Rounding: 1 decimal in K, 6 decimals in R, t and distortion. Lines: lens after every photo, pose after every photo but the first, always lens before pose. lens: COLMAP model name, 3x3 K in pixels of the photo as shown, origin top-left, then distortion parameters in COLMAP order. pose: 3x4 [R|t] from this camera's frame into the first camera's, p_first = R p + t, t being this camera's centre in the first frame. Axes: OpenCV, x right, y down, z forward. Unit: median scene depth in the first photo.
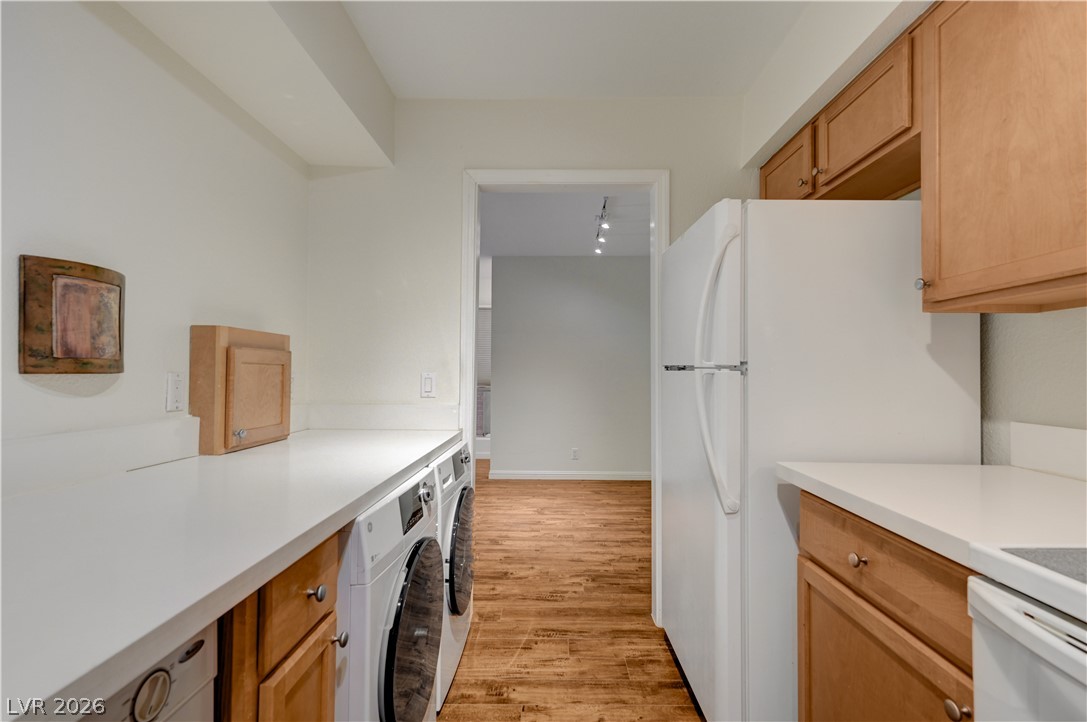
lens RADIAL K [[510.6, 0, 547.4], [0, 510.6, 363.8], [0, 0, 1]] dist [-0.006063, 0.000425]
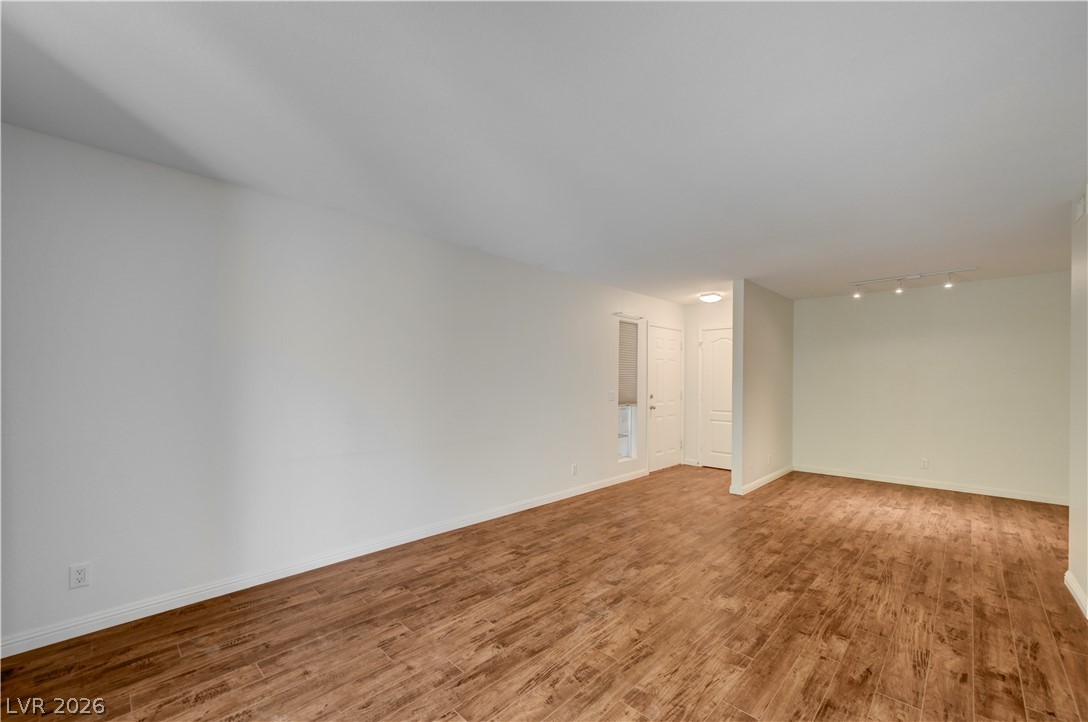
lens RADIAL K [[433.2, 0, 560.2], [0, 433.2, 380.3], [0, 0, 1]] dist [-0.002830, 0.001962]
pose [[0.686099, 0.009593, 0.727445, -2.672375], [-0.020550, 0.999770, 0.006198, -0.012021], [-0.727218, -0.019201, 0.686138, 1.779081]]
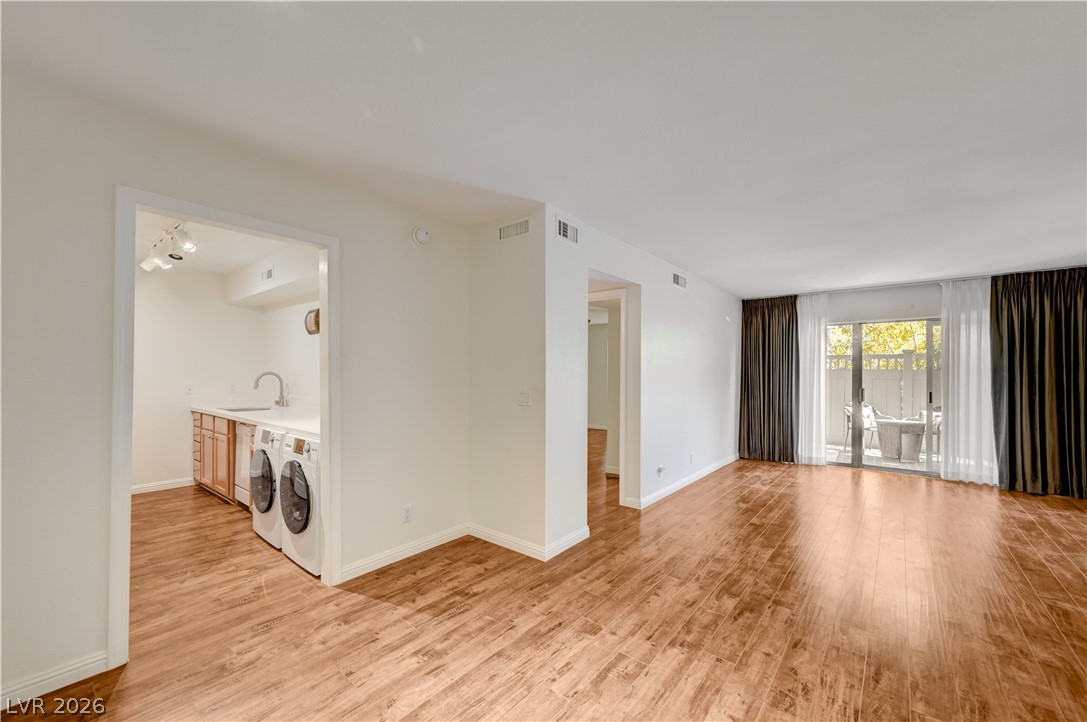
lens RADIAL K [[432.8, 0, 551.3], [0, 432.8, 360.7], [0, 0, 1]] dist [-0.002830, 0.001962]
pose [[-0.626409, -0.015678, -0.779337, 0.403007], [0.012909, 0.999452, -0.030481, -0.023941], [0.779388, -0.029154, -0.625863, 2.458022]]
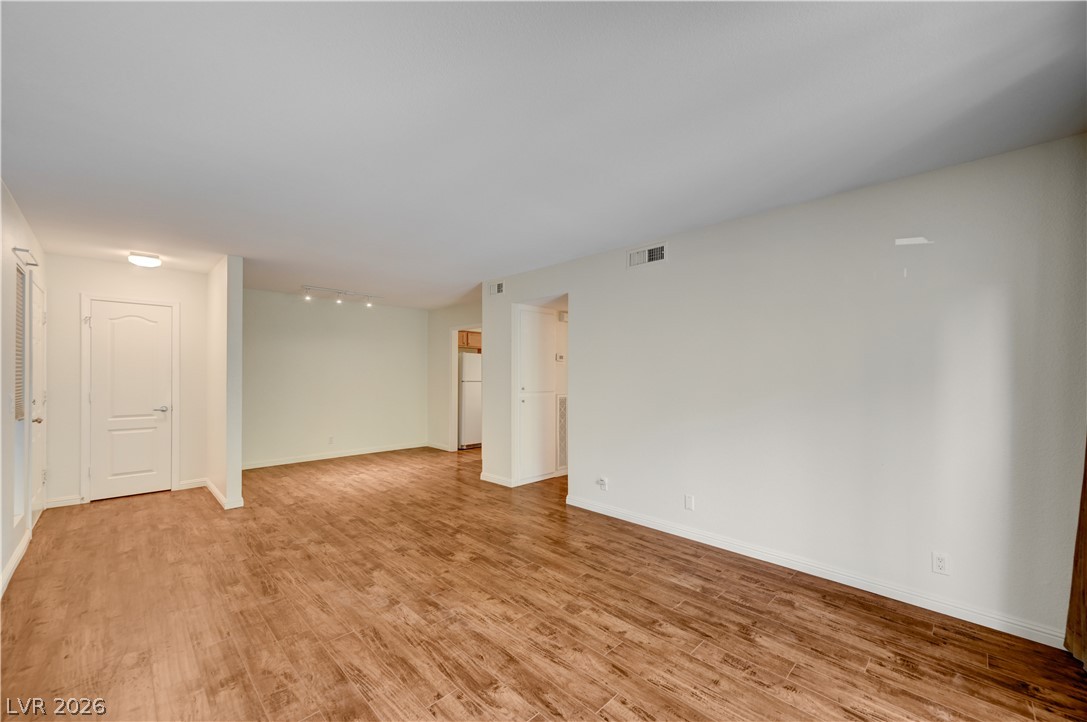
lens RADIAL K [[432.8, 0, 537.7], [0, 432.8, 372.5], [0, 0, 1]] dist [-0.002830, 0.001962]
pose [[-0.696971, 0.008815, 0.717045, -2.713446], [-0.008832, 0.999743, -0.020876, 0.005696], [-0.717045, -0.020883, -0.696714, 3.083202]]
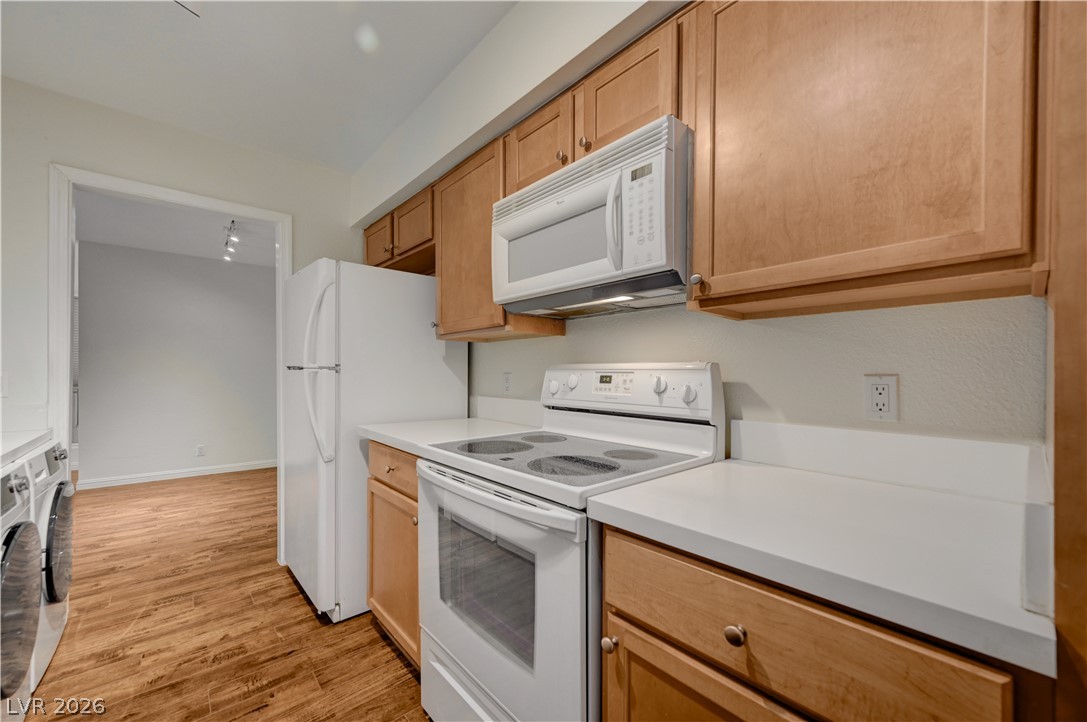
lens RADIAL K [[432.8, 0, 553.9], [0, 432.8, 374.9], [0, 0, 1]] dist [-0.002830, 0.001962]
pose [[0.739886, -0.005526, 0.672709, -0.012395], [-0.011304, 0.999723, 0.020646, -0.004526], [-0.672637, -0.022880, 0.739619, -0.308262]]
